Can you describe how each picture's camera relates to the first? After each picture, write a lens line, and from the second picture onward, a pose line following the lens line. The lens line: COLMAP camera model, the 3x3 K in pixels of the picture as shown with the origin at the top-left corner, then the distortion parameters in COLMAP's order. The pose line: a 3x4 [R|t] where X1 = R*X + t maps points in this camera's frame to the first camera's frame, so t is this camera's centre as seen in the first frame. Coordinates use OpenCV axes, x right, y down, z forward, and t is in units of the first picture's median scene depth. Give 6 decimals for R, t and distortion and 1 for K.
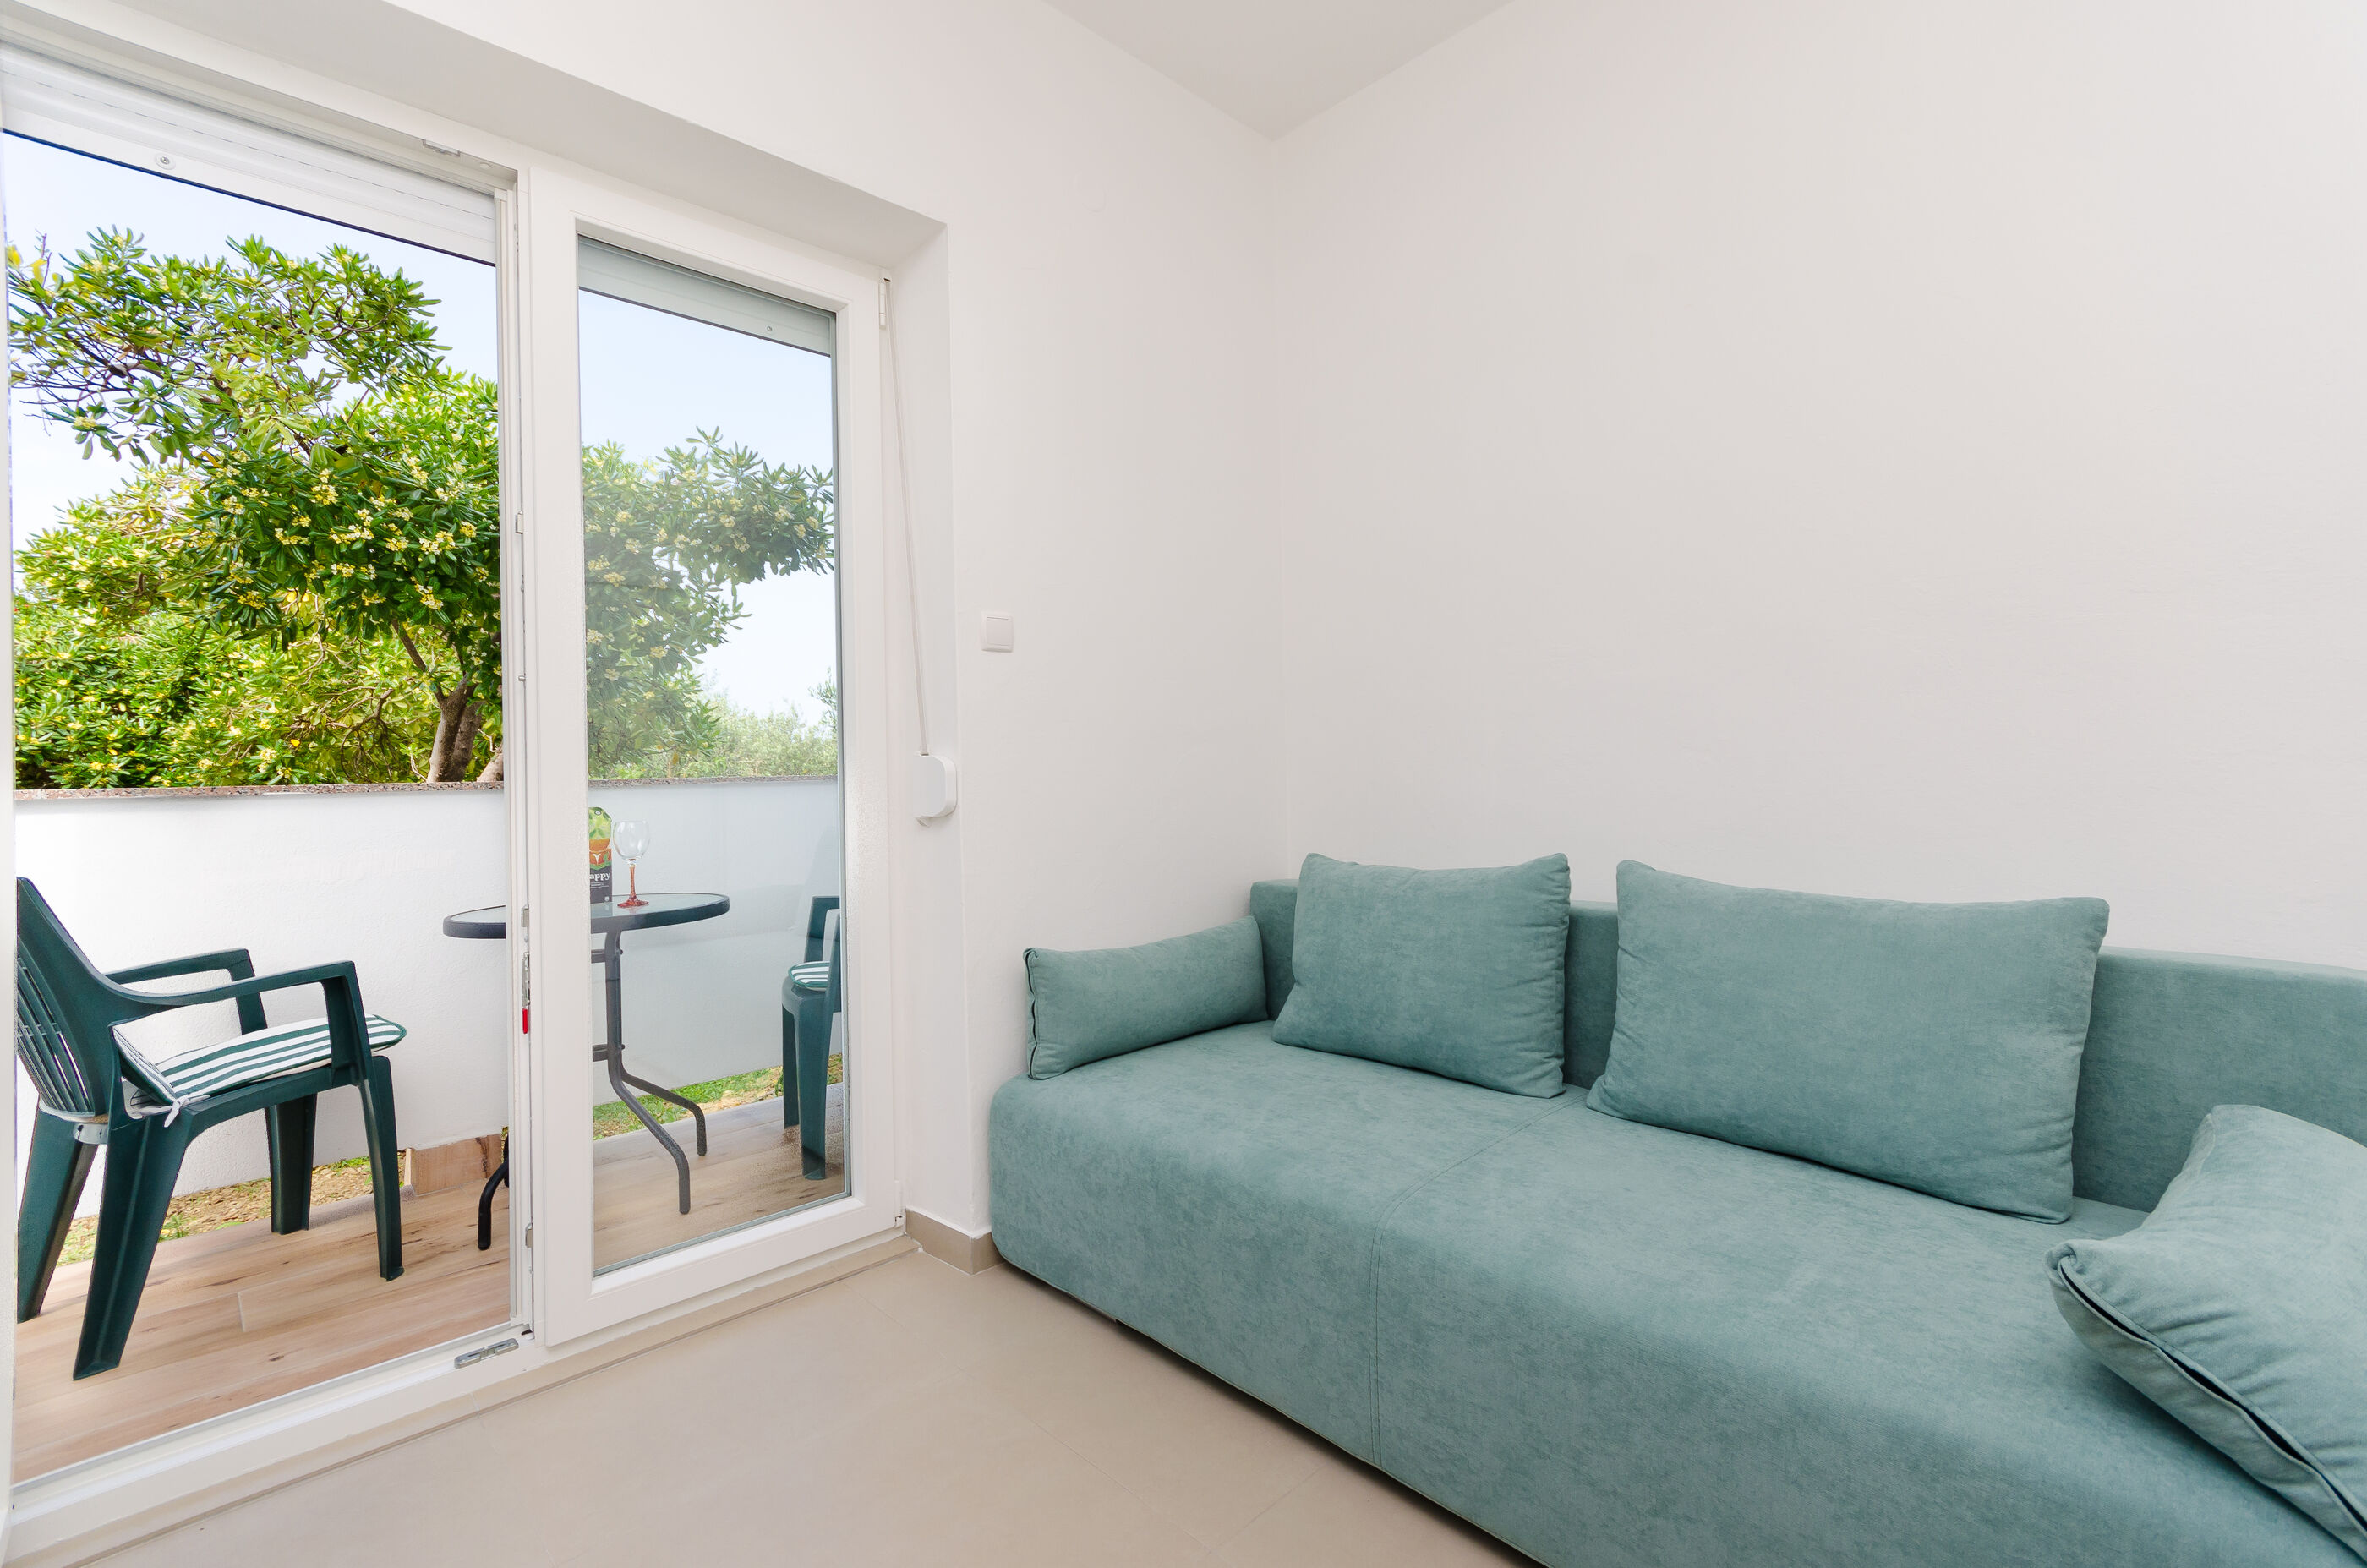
lens RADIAL K [[1081.8, 0, 1216.9], [0, 1081.8, 759.3], [0, 0, 1]] dist [0.001923, 0.000325]
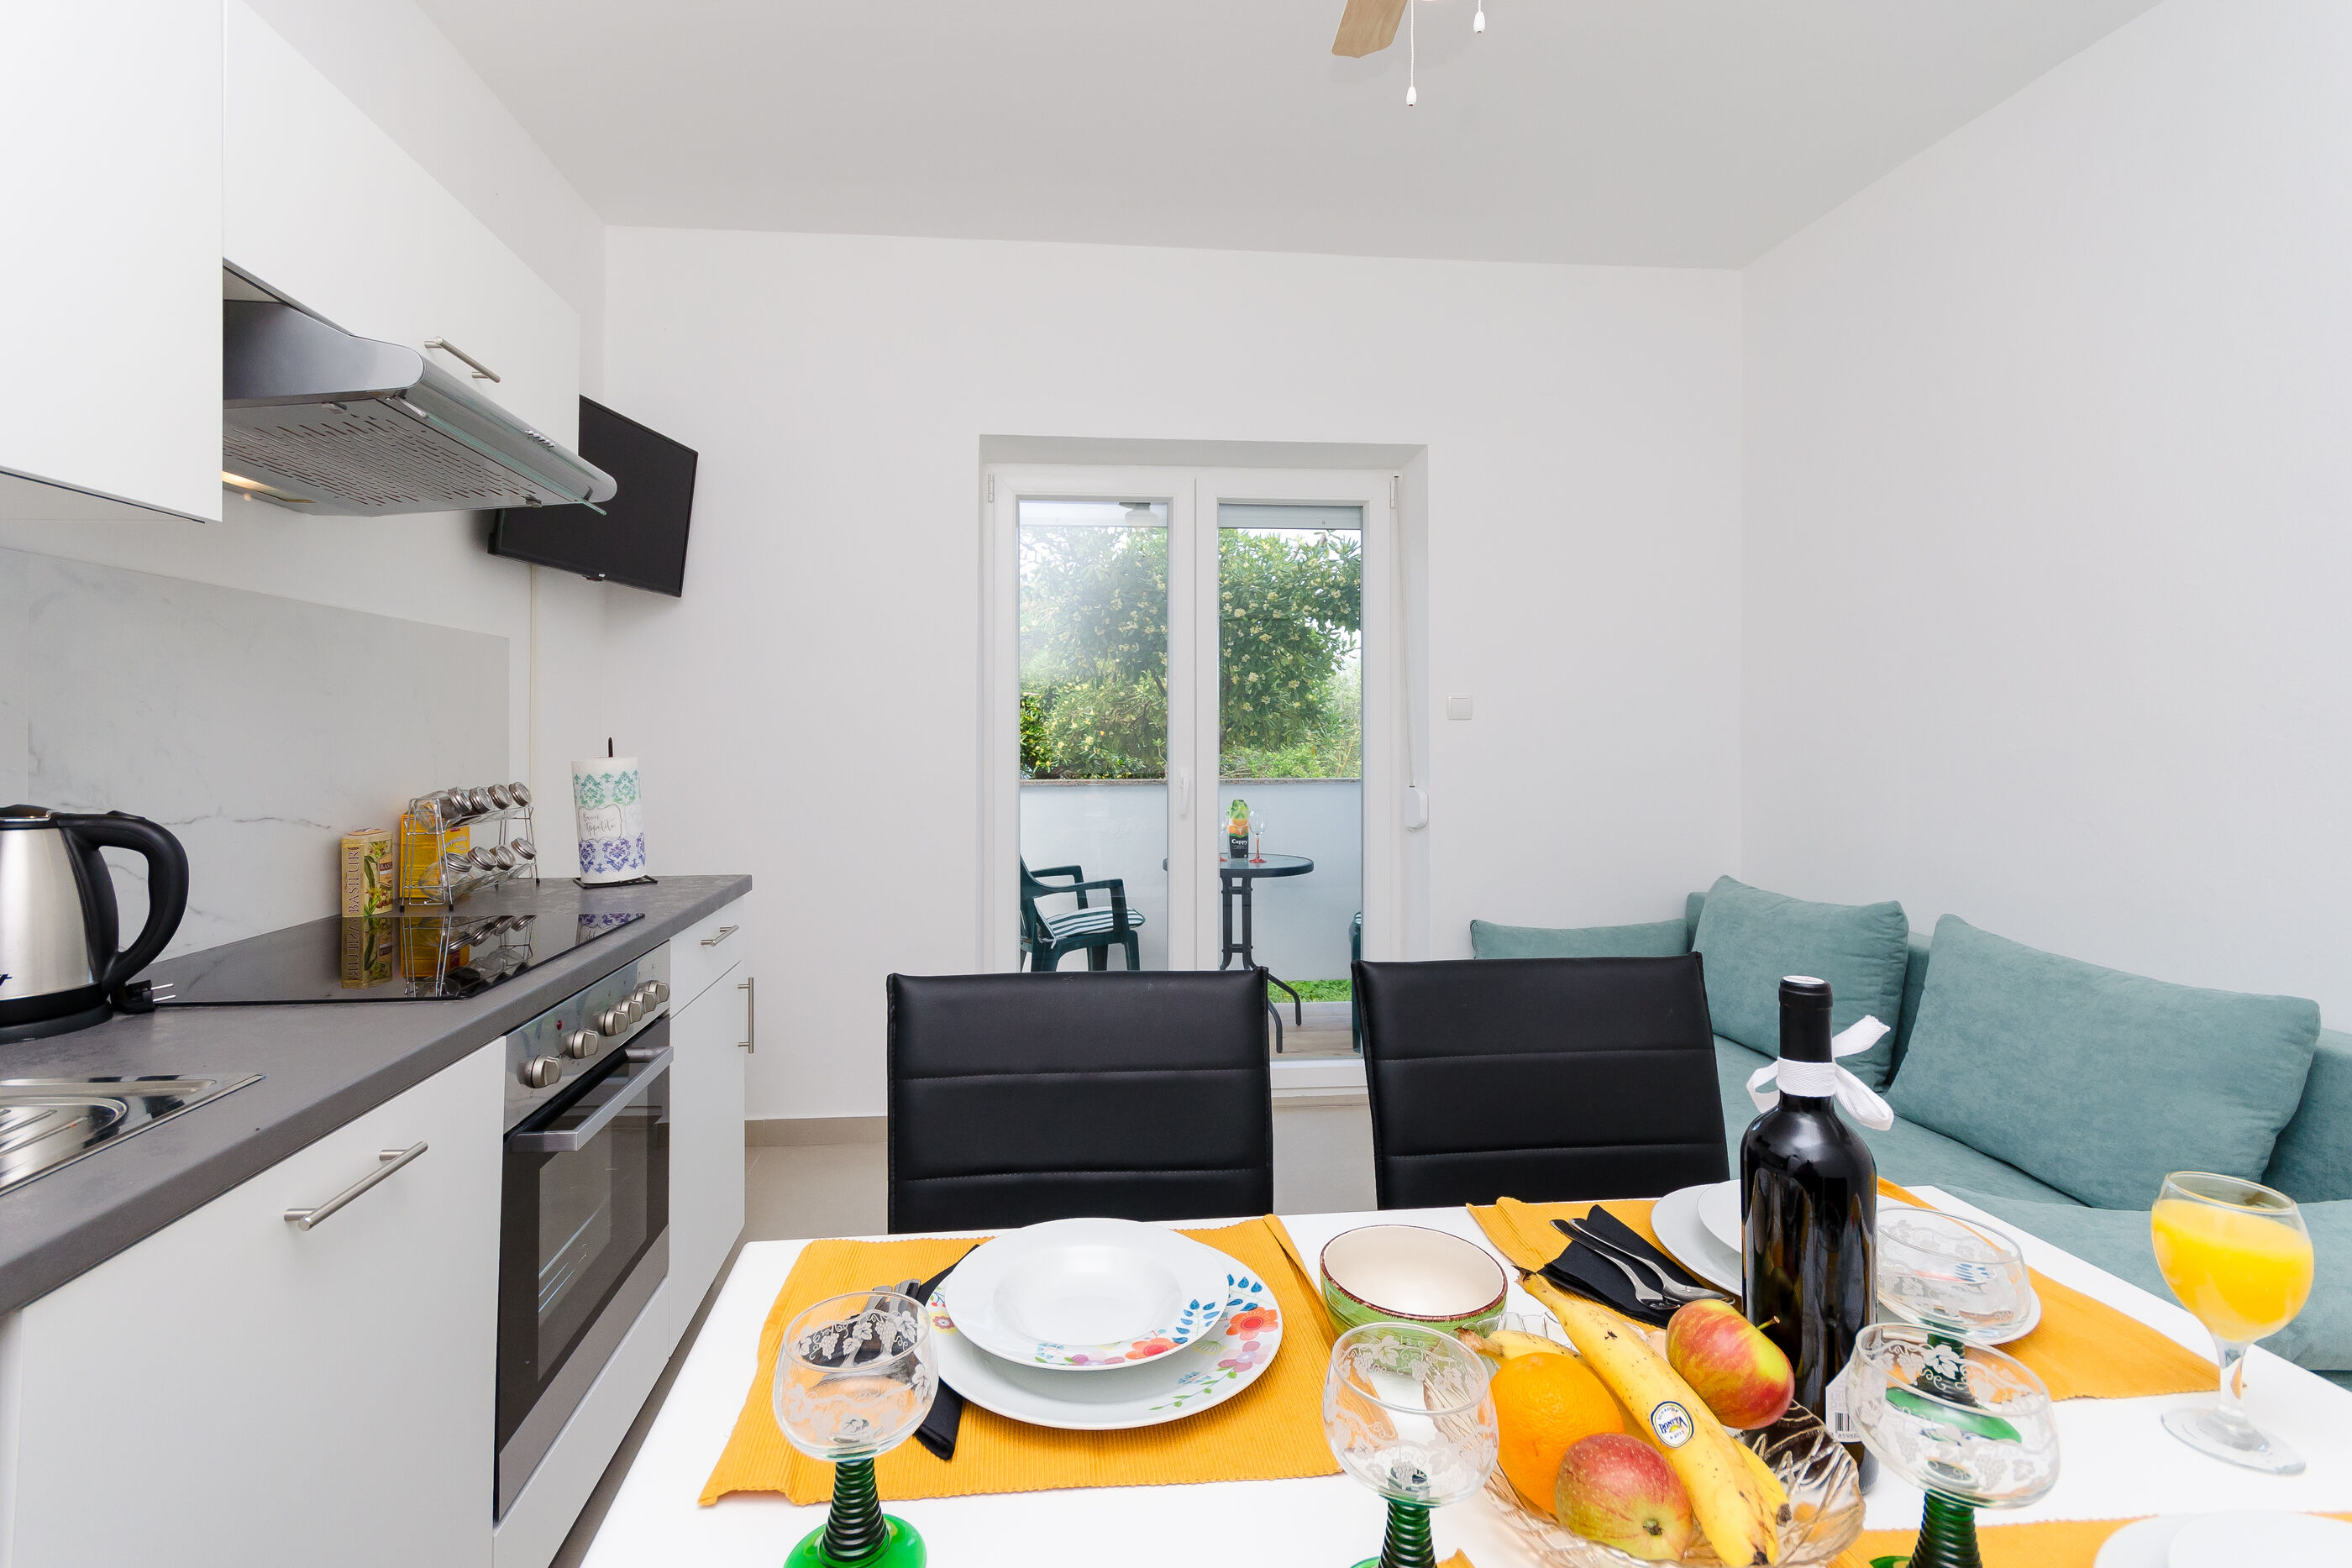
lens RADIAL K [[1075.2, 0, 1109.4], [0, 1075.2, 757.2], [0, 0, 1]] dist [-0.000767, 0.000213]
pose [[0.764825, 0.036711, -0.643191, 0.382216], [-0.011251, 0.998984, 0.043641, -0.106639], [0.644140, -0.026141, 0.764461, -0.441554]]
